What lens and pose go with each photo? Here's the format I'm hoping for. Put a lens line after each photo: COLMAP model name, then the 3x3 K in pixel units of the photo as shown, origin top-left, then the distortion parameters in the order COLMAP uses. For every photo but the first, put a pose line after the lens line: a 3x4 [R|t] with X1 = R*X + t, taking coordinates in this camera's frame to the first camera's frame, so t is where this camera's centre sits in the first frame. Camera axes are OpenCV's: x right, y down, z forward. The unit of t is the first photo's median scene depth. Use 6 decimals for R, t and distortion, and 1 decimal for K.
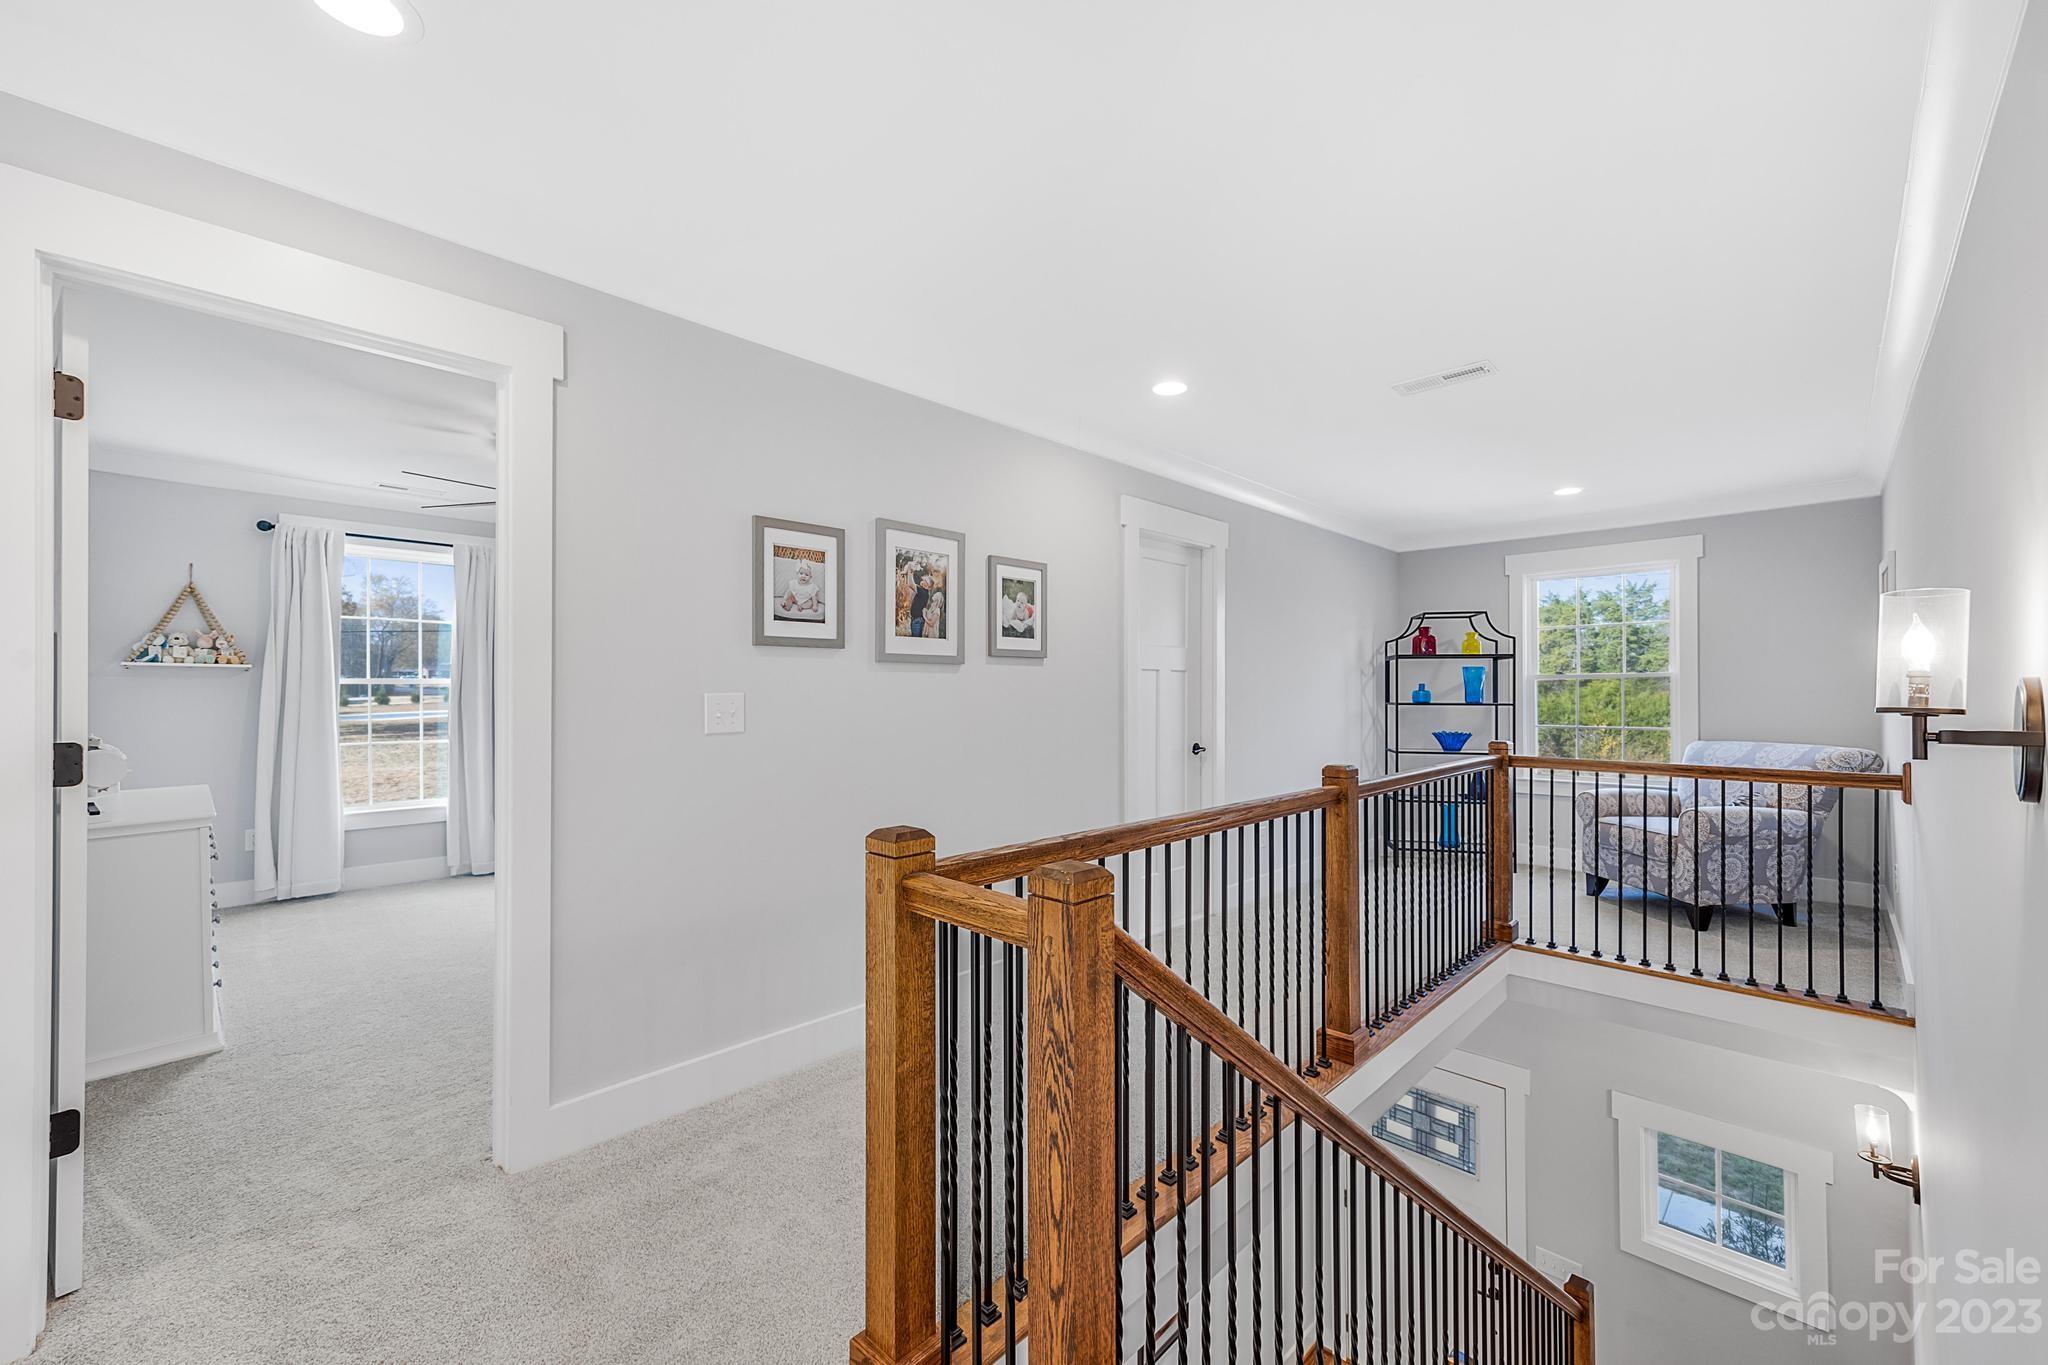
lens RADIAL K [[814.1, 0, 983.9], [0, 814.1, 693.6], [0, 0, 1]] dist [0.026694, 0.000330]
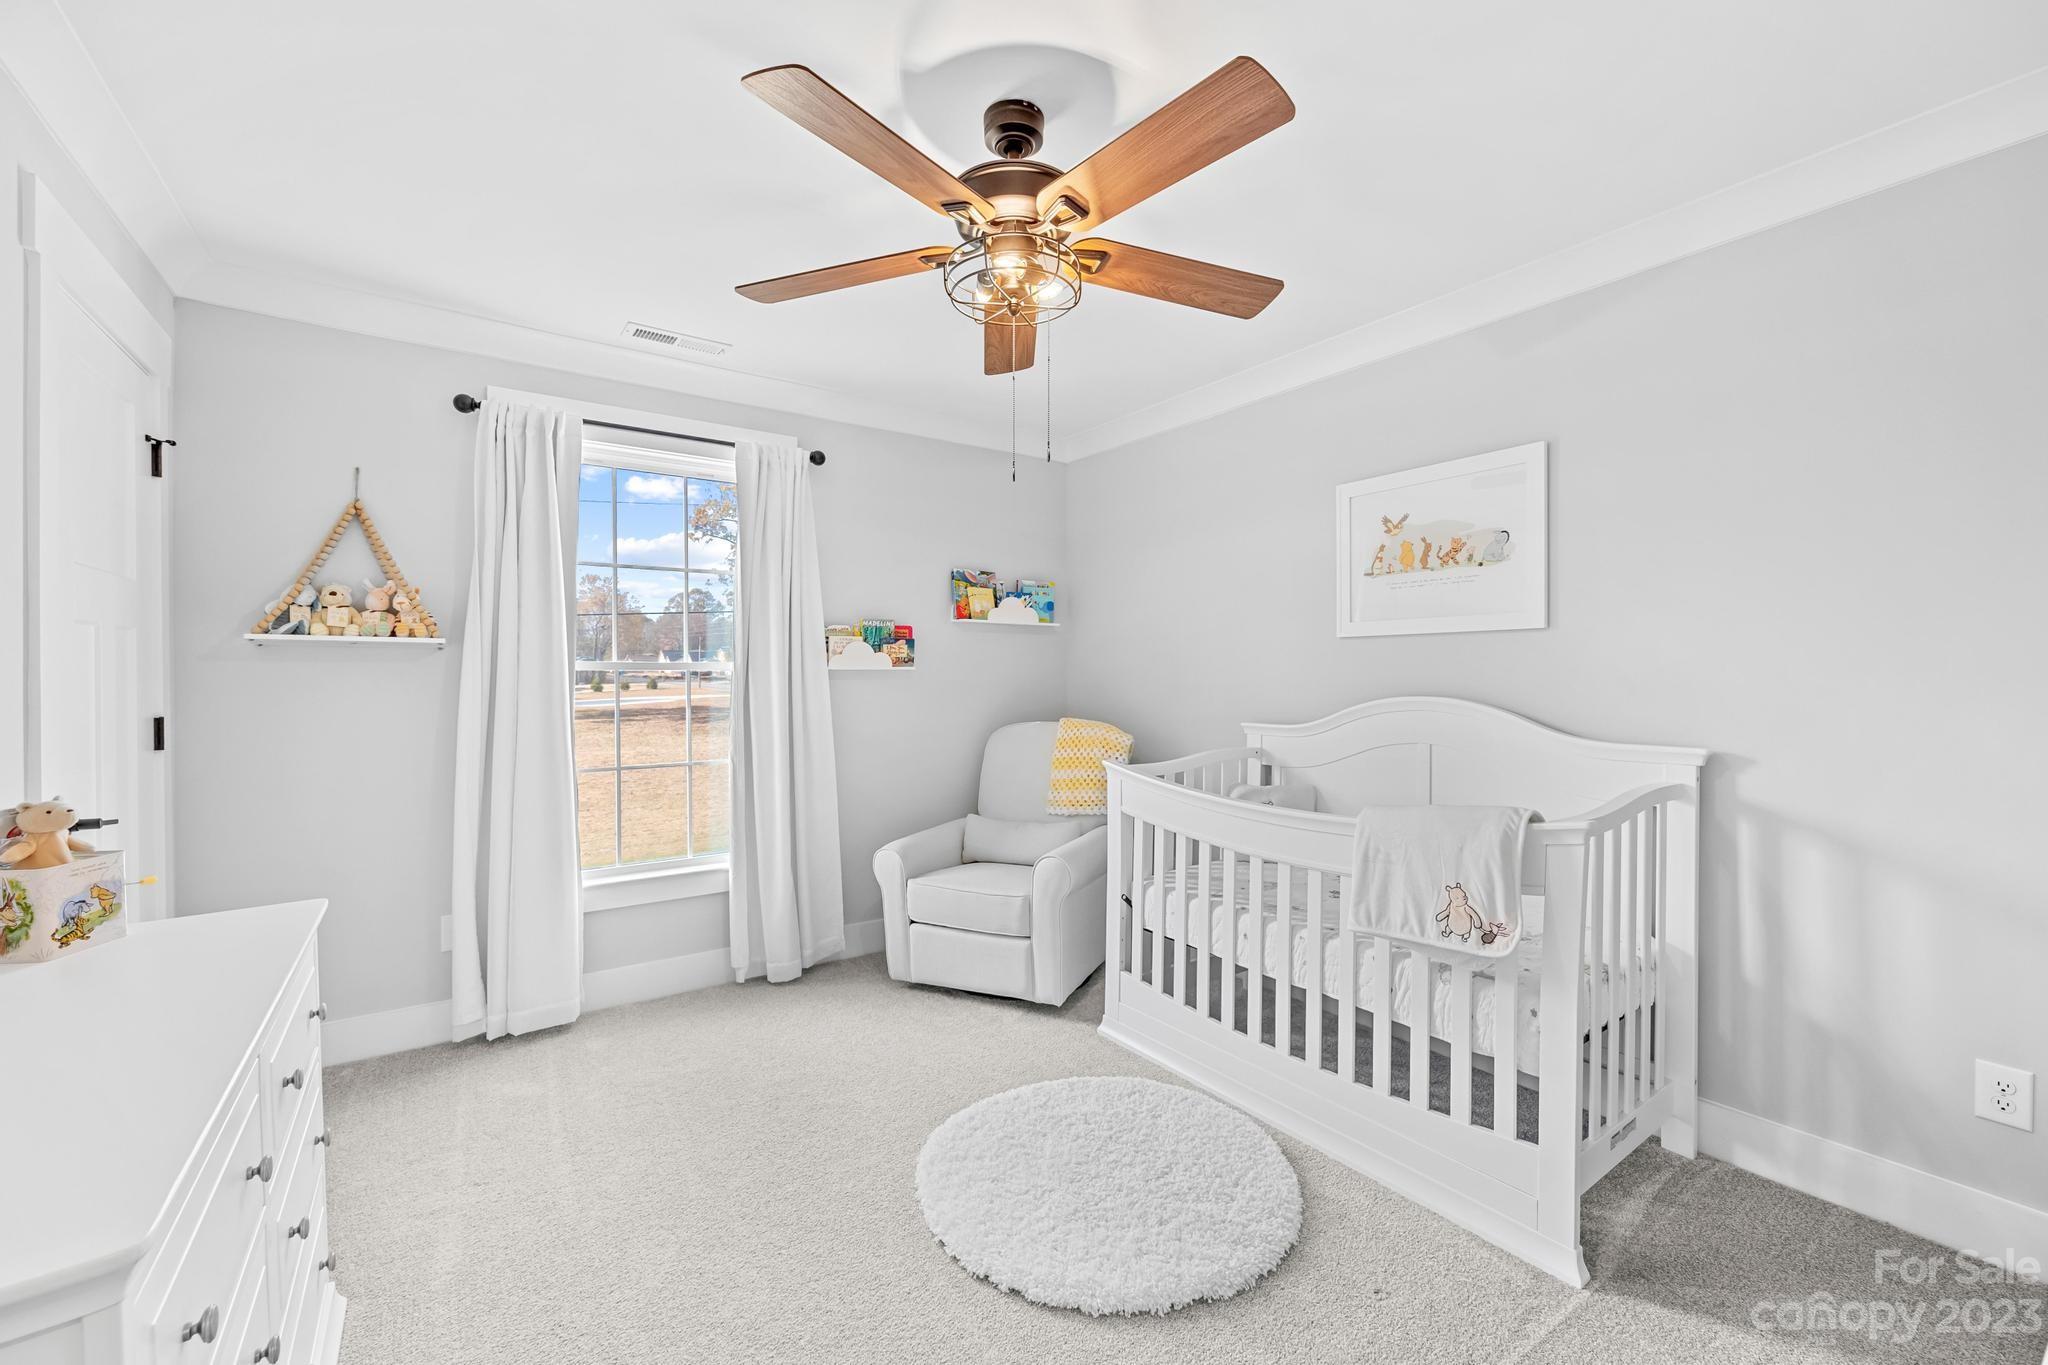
lens RADIAL K [[821.0, 0, 1024.1], [0, 821.0, 677.7], [0, 0, 1]] dist [0.003308, 0.000214]
pose [[0.988613, -0.005524, -0.150380, -0.391147], [0.005217, 0.999983, -0.002442, -0.003035], [0.150391, 0.001630, 0.988625, 0.489402]]
